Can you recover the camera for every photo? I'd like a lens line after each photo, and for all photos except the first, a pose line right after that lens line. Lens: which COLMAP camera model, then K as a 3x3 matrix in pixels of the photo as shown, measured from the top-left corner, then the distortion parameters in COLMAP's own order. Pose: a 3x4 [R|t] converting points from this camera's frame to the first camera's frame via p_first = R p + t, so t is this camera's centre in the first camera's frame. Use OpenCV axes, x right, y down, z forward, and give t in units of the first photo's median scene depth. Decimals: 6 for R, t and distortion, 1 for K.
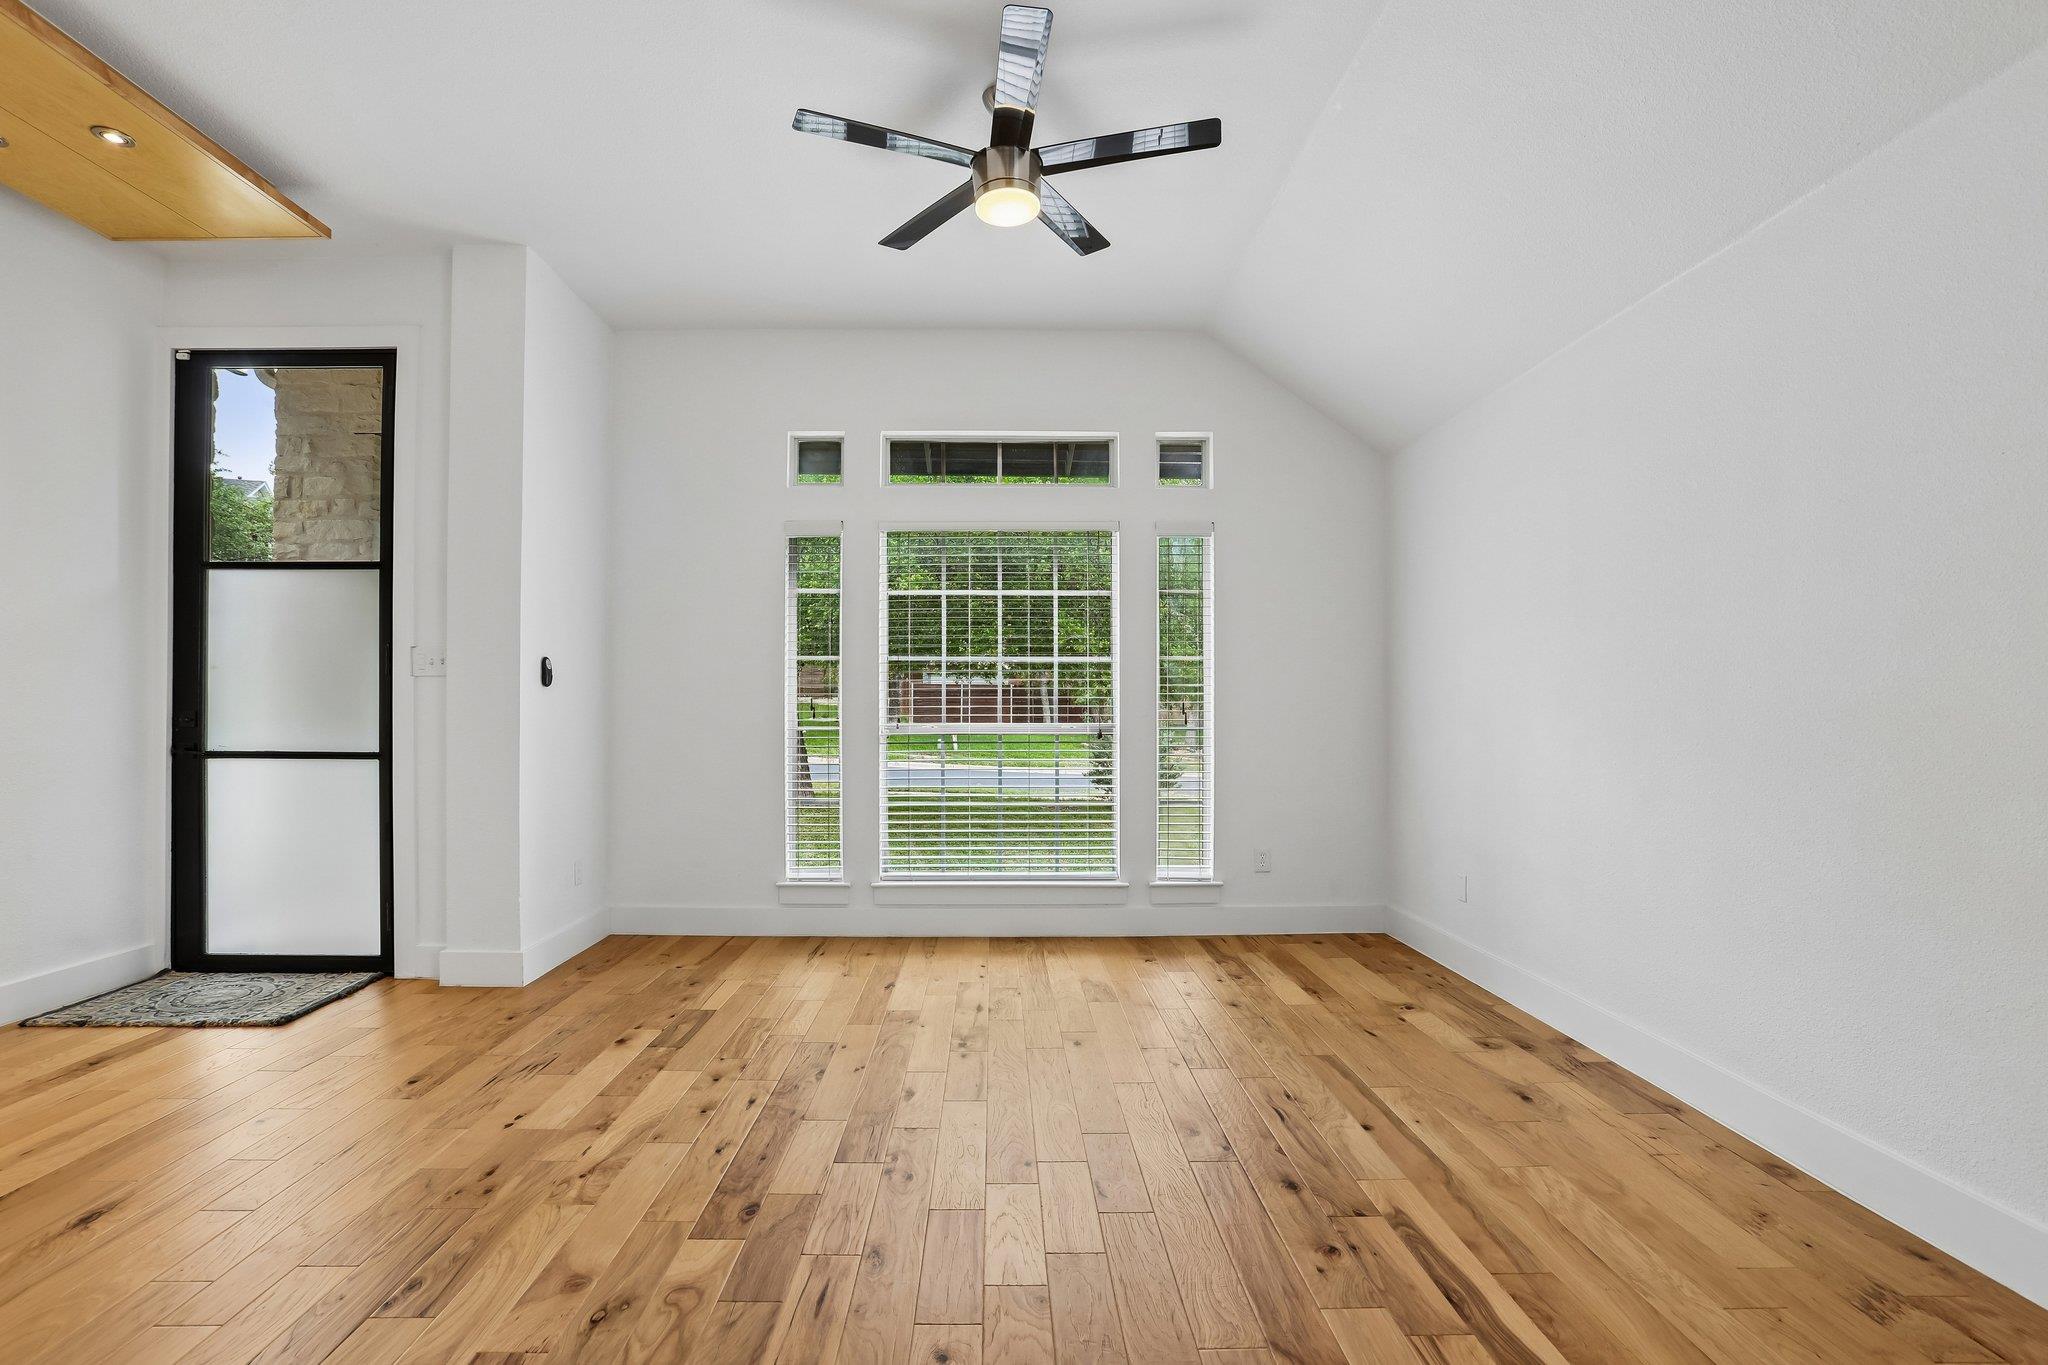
lens RADIAL K [[921.9, 0, 1013.3], [0, 921.9, 688.8], [0, 0, 1]] dist [-0.067595, 0.021727]
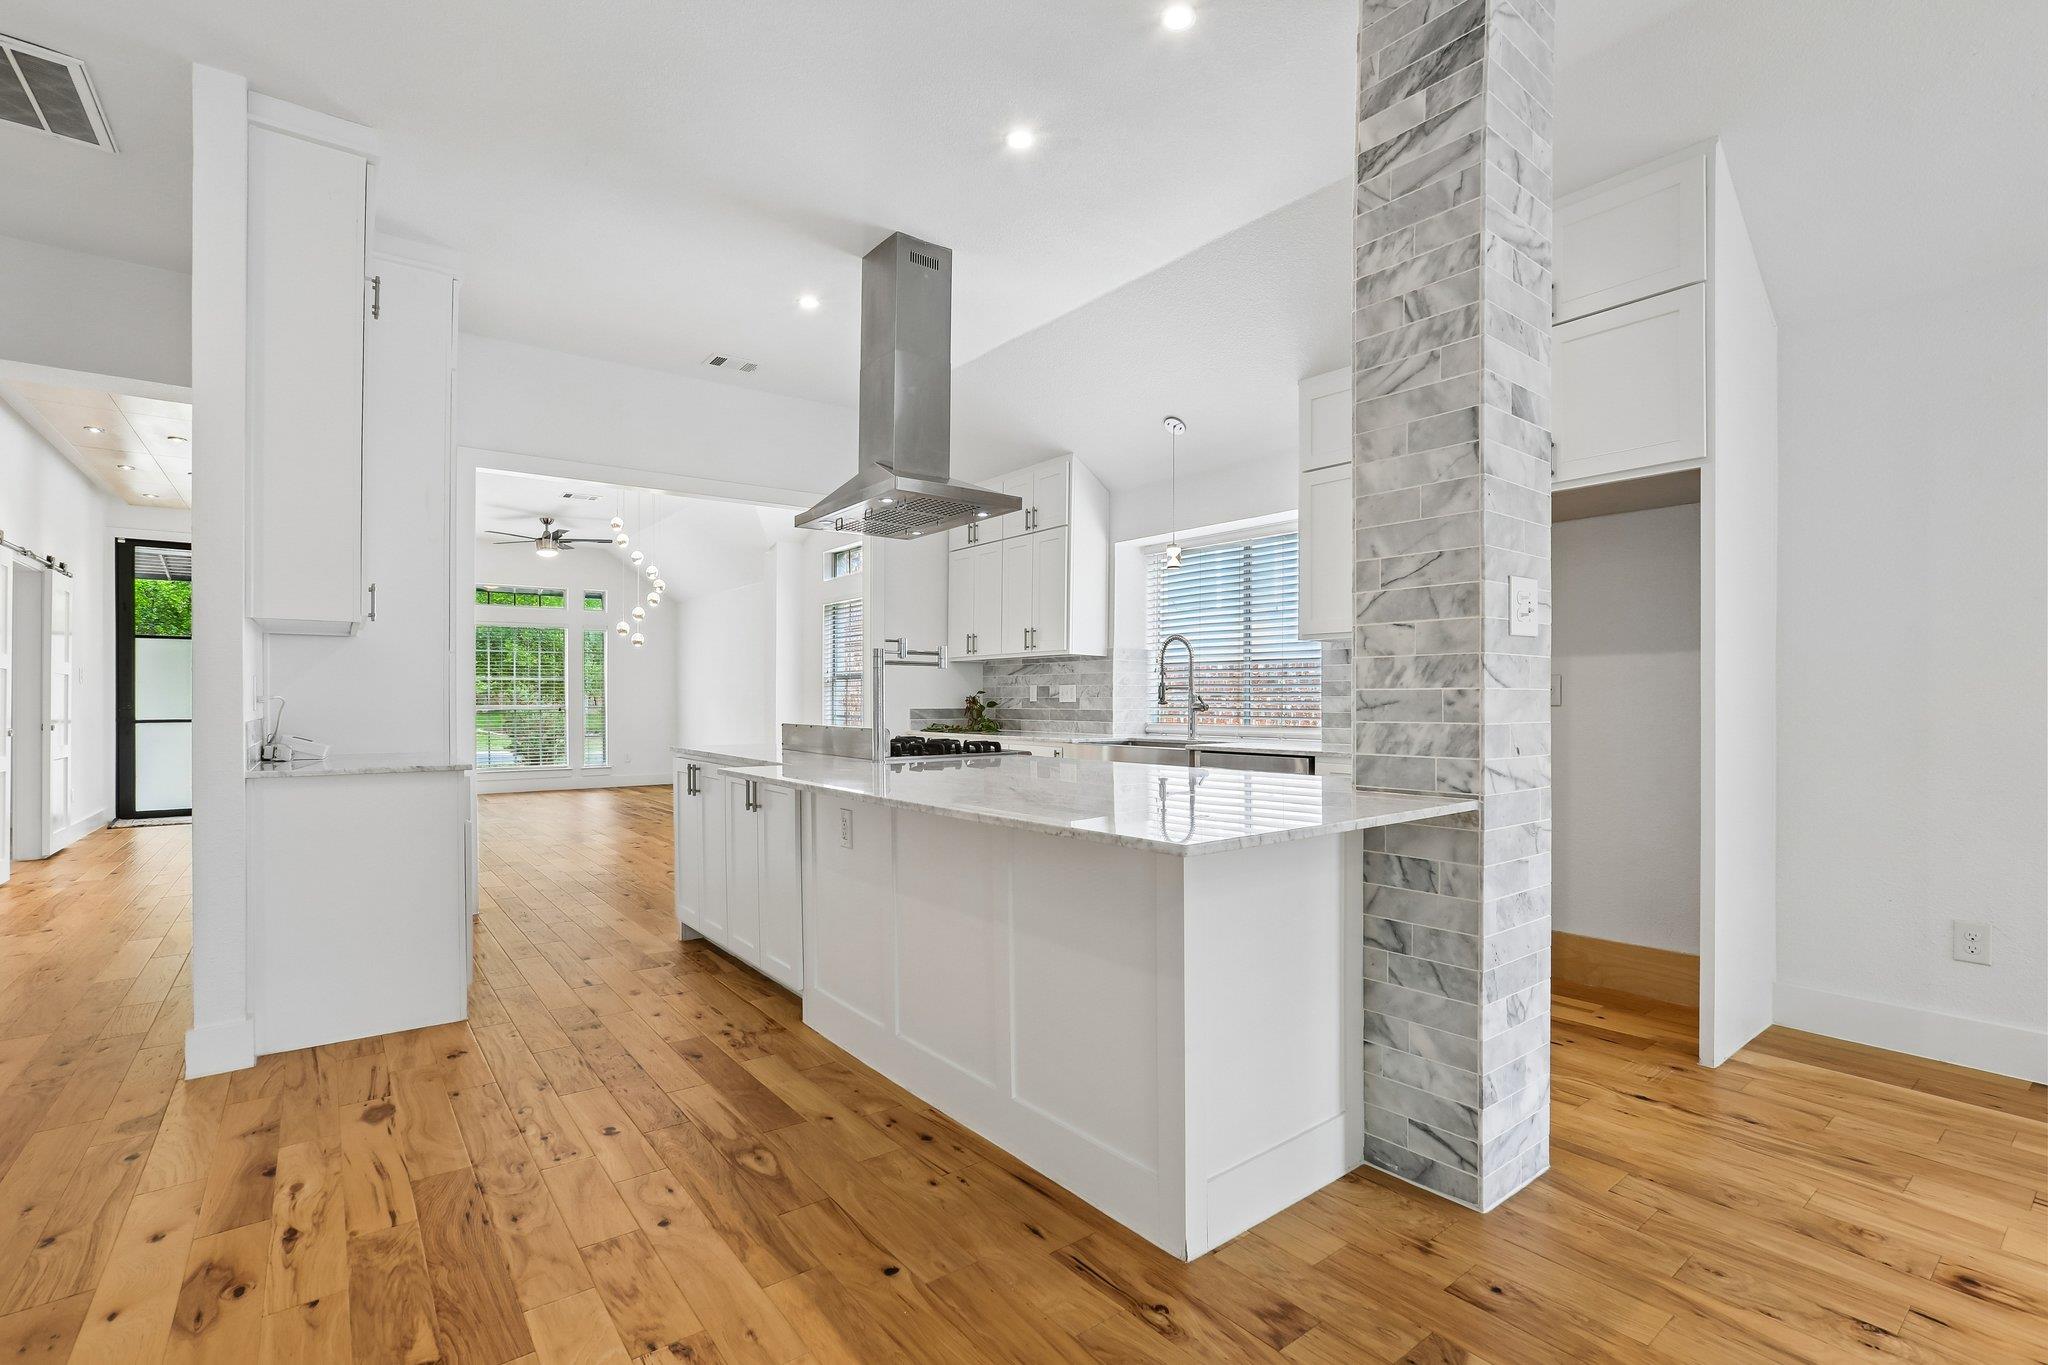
lens RADIAL K [[921.9, 0, 1013.3], [0, 921.9, 688.8], [0, 0, 1]] dist [-0.067595, 0.021727]
pose [[0.819266, -0.002106, 0.573410, -0.353923], [0.004644, 0.999985, -0.002961, 0.008943], [-0.573395, 0.005089, 0.819263, -1.970020]]
